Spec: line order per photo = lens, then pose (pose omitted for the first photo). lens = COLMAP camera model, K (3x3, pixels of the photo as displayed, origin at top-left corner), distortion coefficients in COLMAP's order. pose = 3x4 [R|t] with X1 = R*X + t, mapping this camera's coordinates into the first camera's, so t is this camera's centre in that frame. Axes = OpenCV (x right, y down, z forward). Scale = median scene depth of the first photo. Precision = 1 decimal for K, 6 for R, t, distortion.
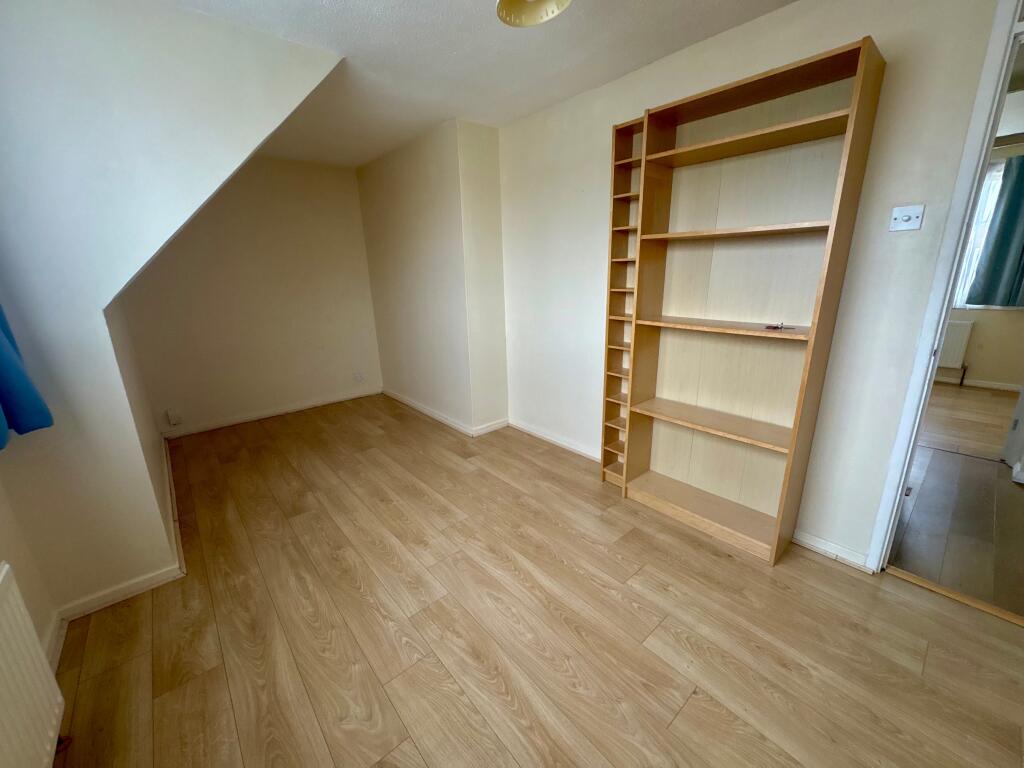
lens RADIAL K [[407.4, 0, 511.9], [0, 407.4, 382.5], [0, 0, 1]] dist [0.002500, 0.000126]
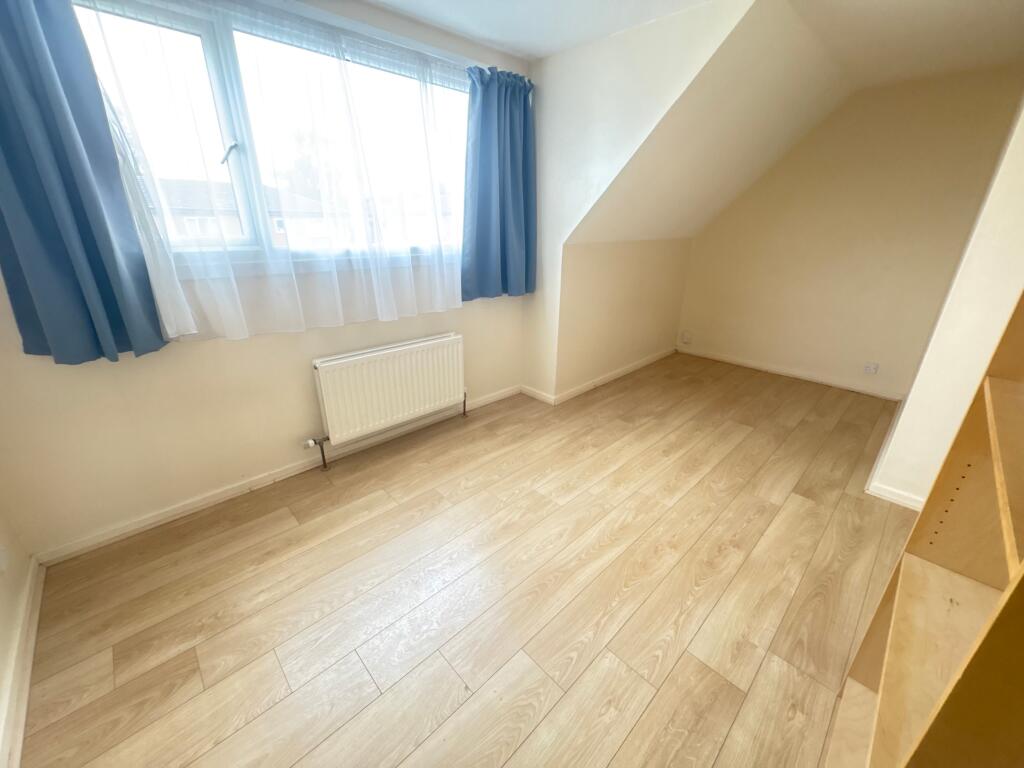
lens RADIAL K [[407.4, 0, 511.9], [0, 407.4, 382.5], [0, 0, 1]] dist [0.002500, 0.000126]
pose [[0.048857, 0.385615, -0.921365, 0.671268], [-0.277875, 0.891296, 0.358296, -0.163915], [0.959374, 0.238519, 0.150699, 0.495135]]
